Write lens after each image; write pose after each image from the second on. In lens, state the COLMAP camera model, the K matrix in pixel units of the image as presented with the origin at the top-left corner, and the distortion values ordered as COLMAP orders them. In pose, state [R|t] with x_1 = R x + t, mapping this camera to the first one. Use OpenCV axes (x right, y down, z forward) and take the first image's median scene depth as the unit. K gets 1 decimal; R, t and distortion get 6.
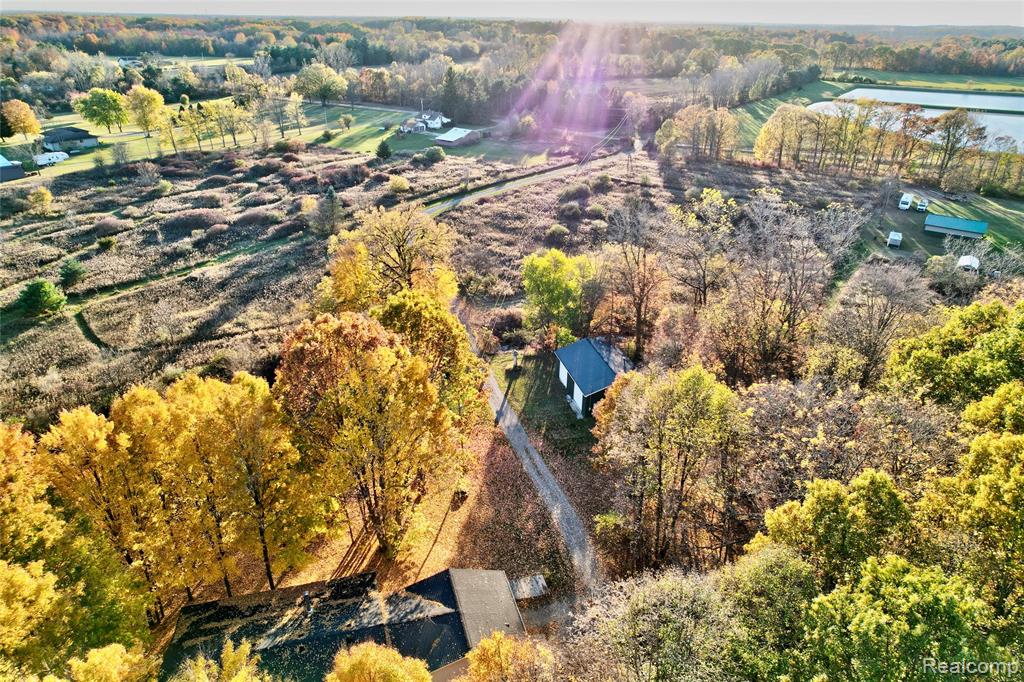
lens RADIAL K [[663.6, 0, 512.0], [0, 663.6, 341.0], [0, 0, 1]] dist [-0.096620, 0.089816]
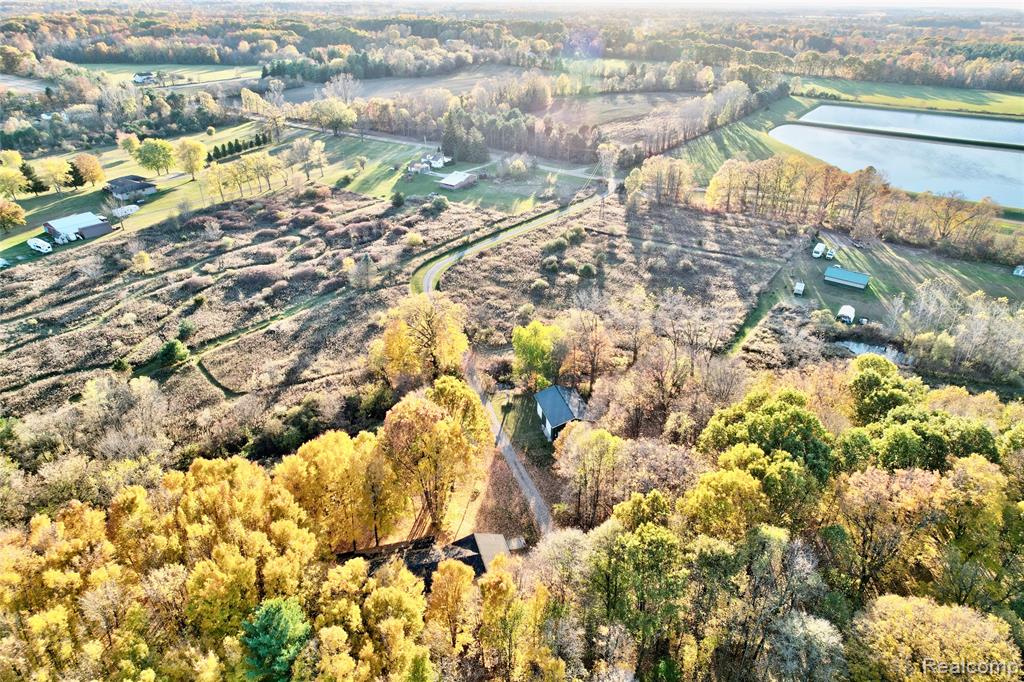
lens RADIAL K [[663.6, 0, 512.0], [0, 663.6, 341.0], [0, 0, 1]] dist [-0.096620, 0.089816]
pose [[0.999926, -0.004125, 0.011487, -0.001446], [0.003800, 0.999598, 0.028097, -0.078543], [-0.011598, -0.028051, 0.999539, -0.266182]]
